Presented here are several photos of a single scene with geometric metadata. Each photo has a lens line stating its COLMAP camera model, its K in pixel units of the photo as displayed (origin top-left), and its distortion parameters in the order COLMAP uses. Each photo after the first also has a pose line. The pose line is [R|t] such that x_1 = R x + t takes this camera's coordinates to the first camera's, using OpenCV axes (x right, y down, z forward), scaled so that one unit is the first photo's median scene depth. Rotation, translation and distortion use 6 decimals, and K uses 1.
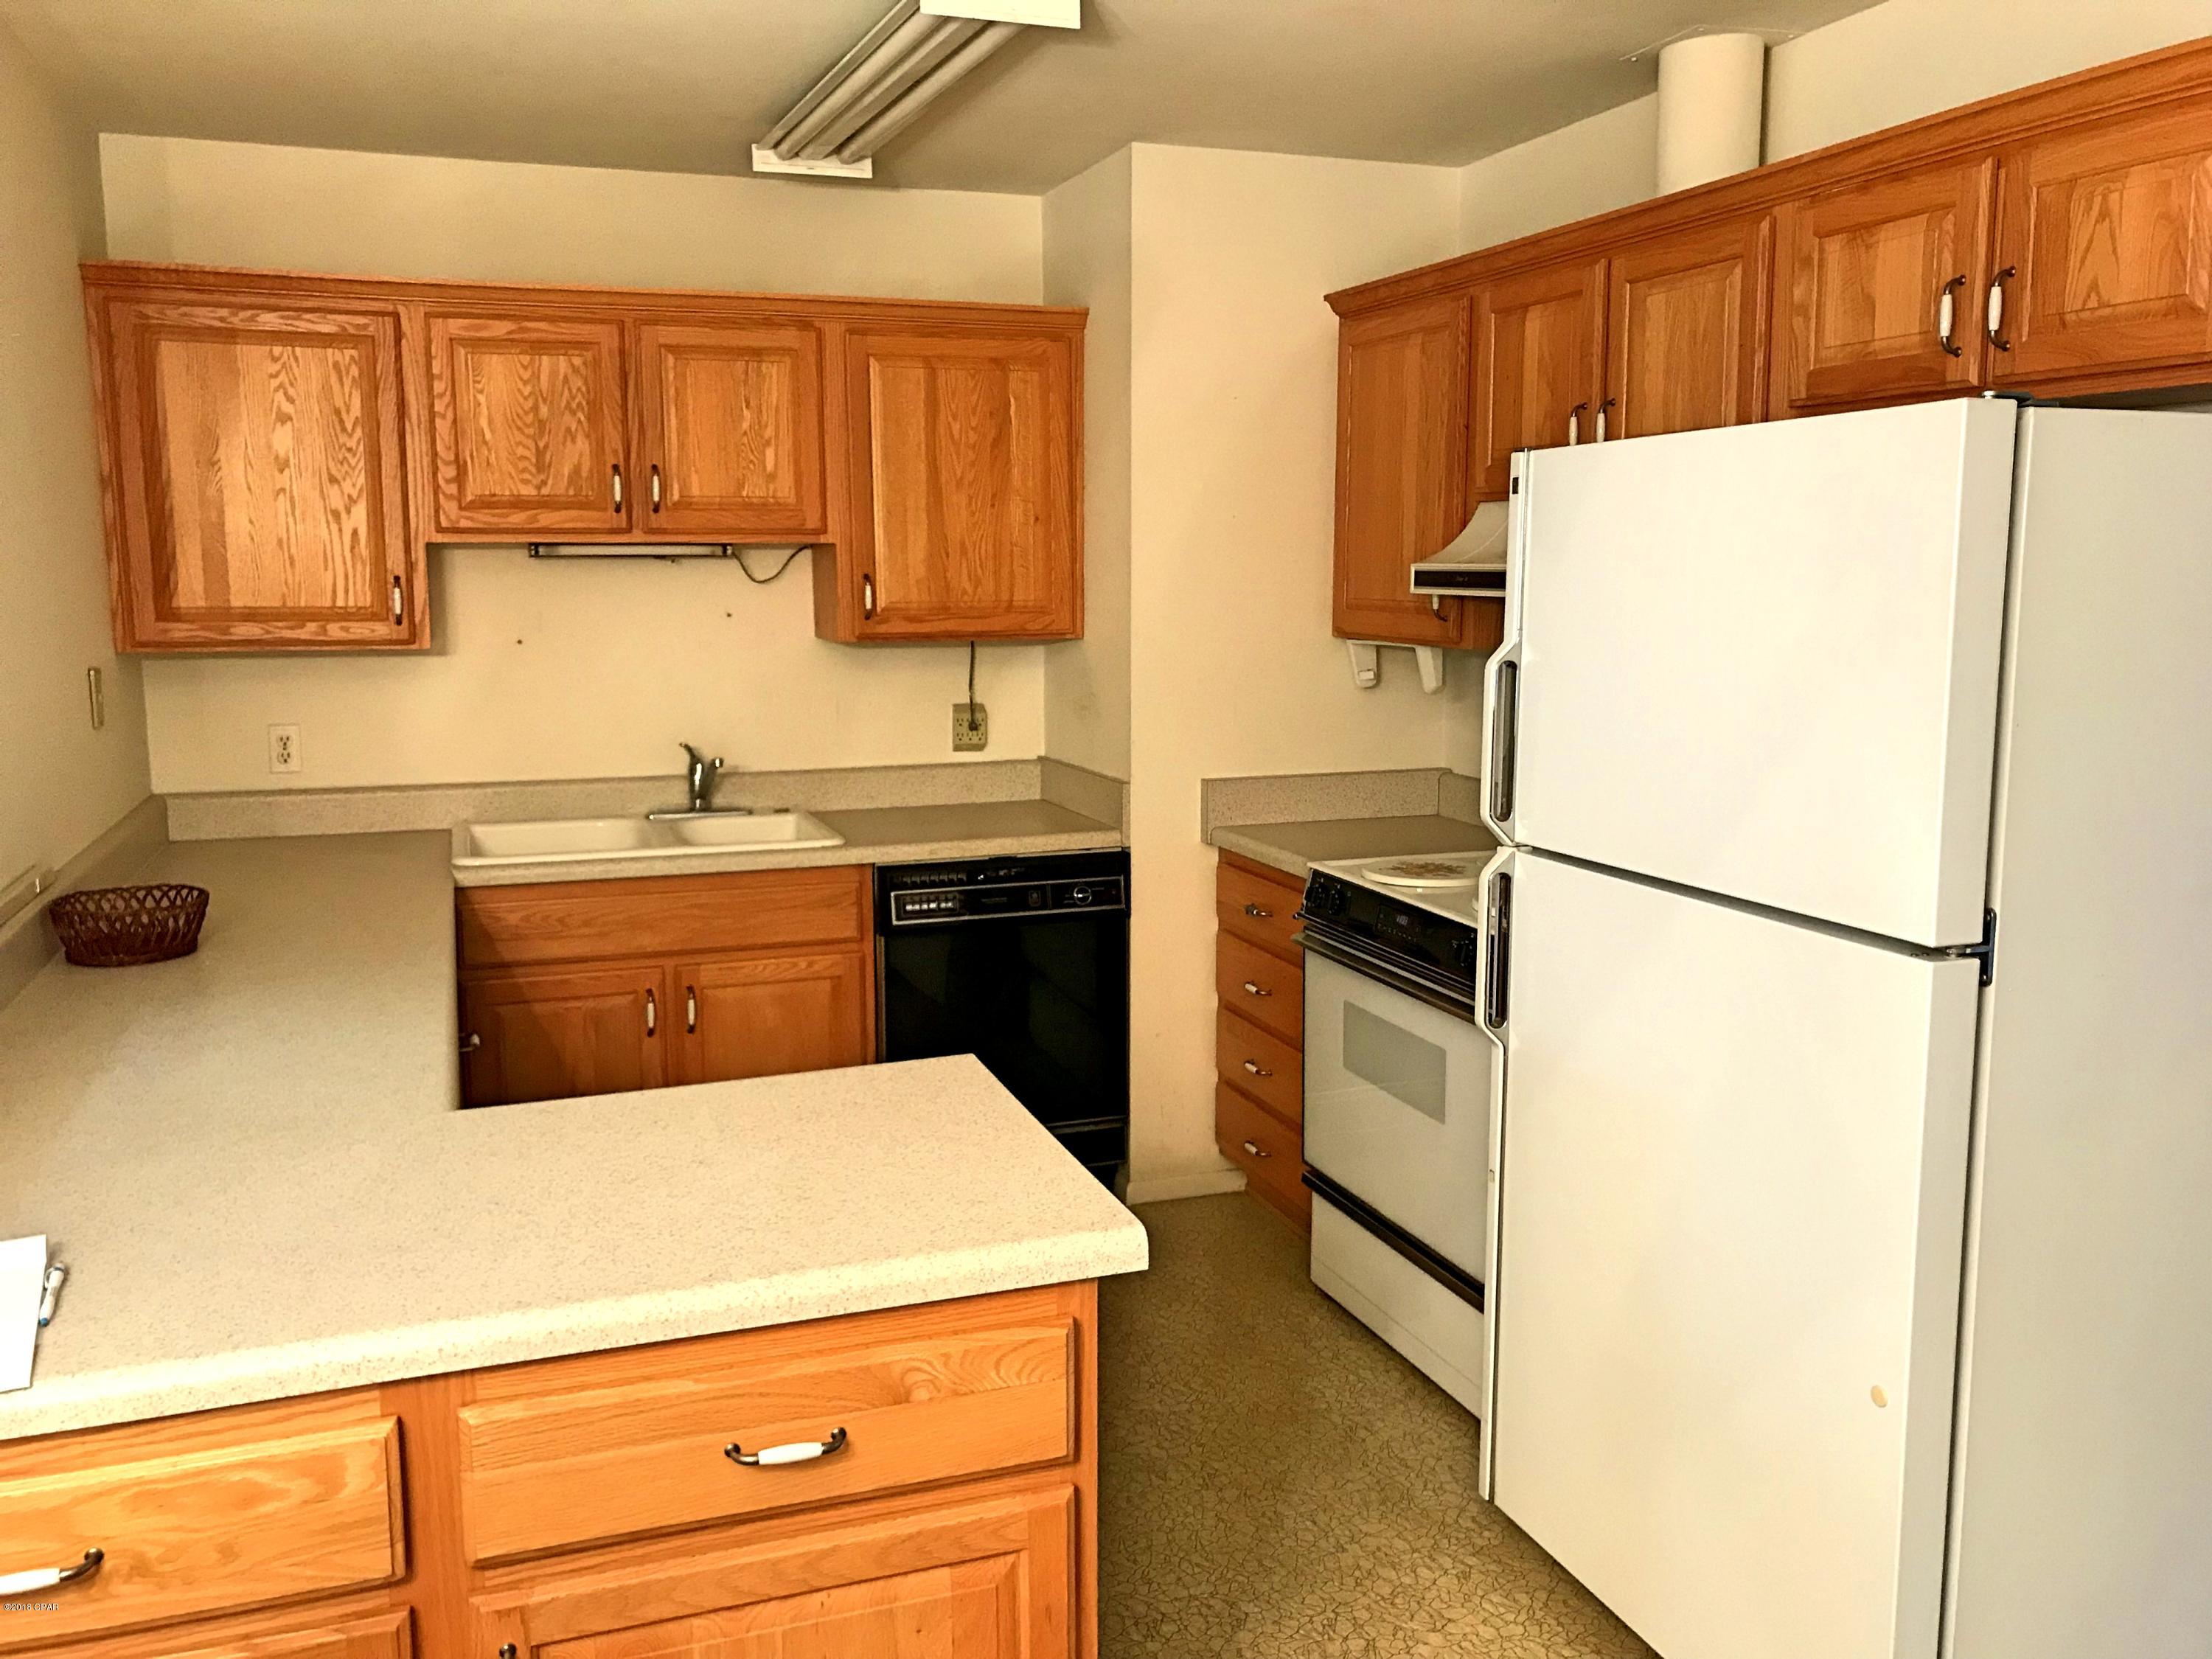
lens RADIAL K [[1804.9, 0, 1106.0], [0, 1804.9, 829.5], [0, 0, 1]] dist [-0.001014, 0.000704]
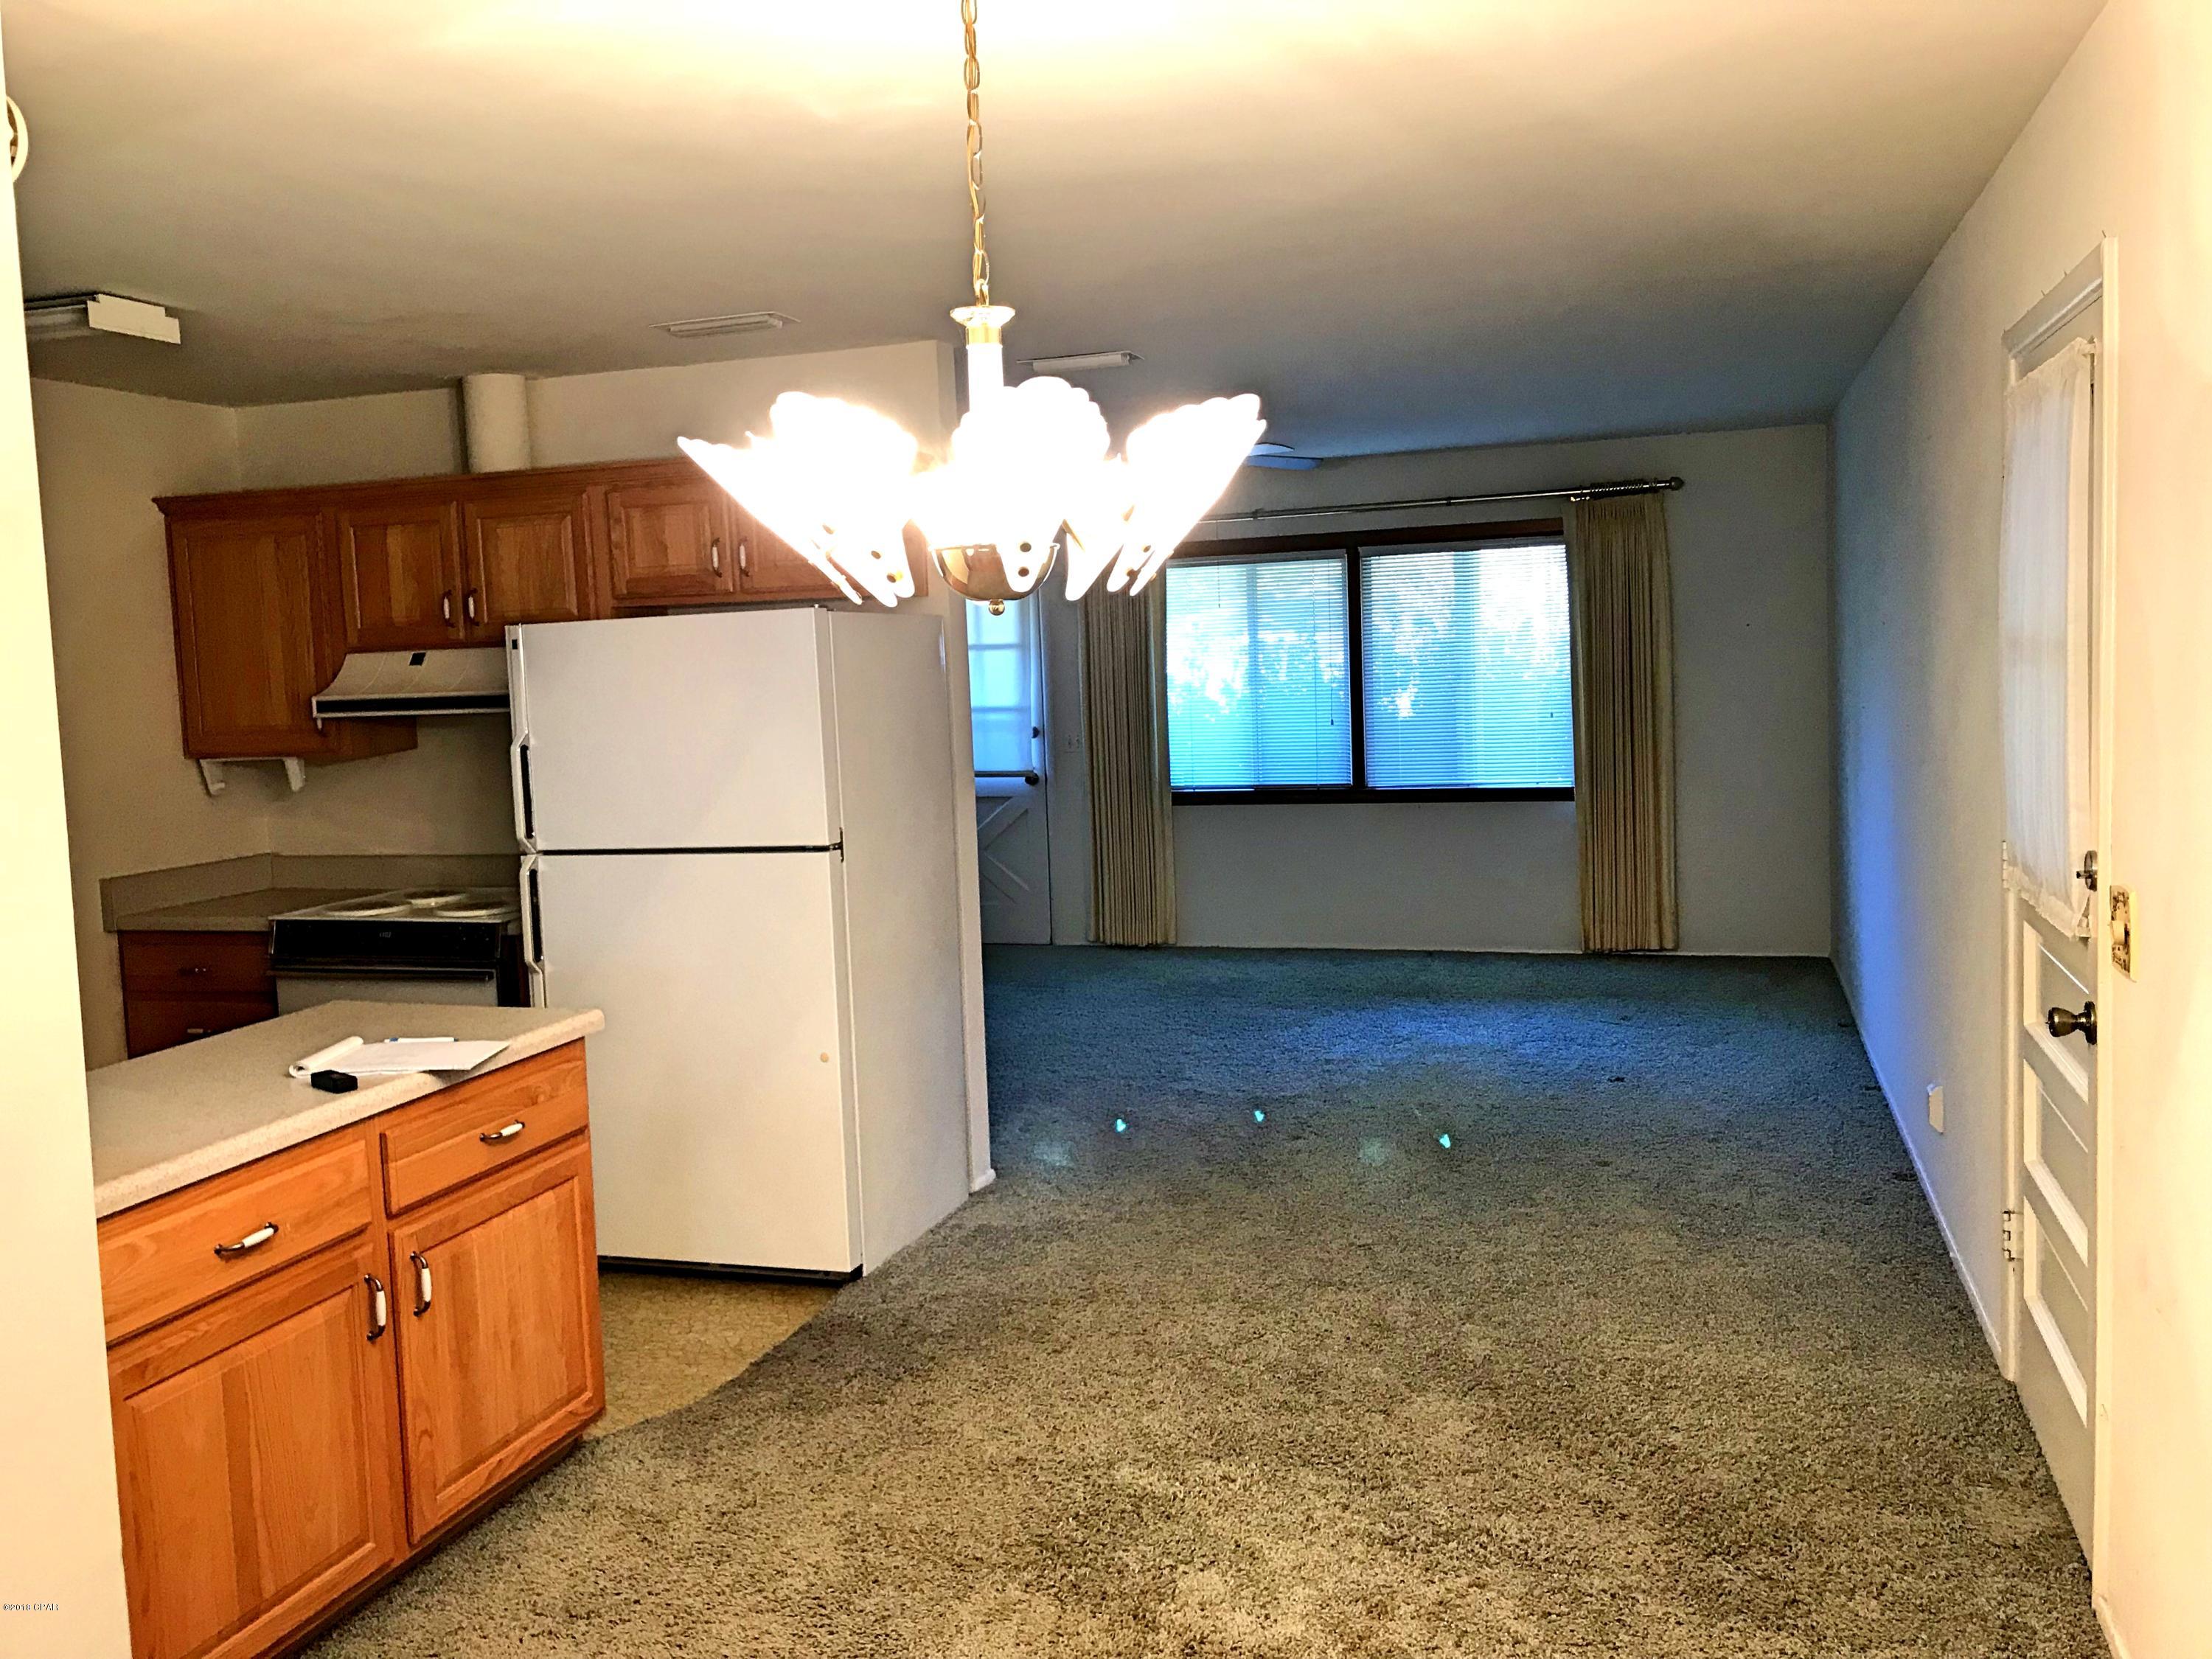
lens RADIAL K [[1804.9, 0, 1106.0], [0, 1804.9, 829.5], [0, 0, 1]] dist [-0.001014, 0.000704]
pose [[0.607026, -0.097159, 0.788720, -0.788825], [0.155663, 0.987808, 0.001880, 0.068284], [-0.779287, 0.121633, 0.614750, -0.471106]]
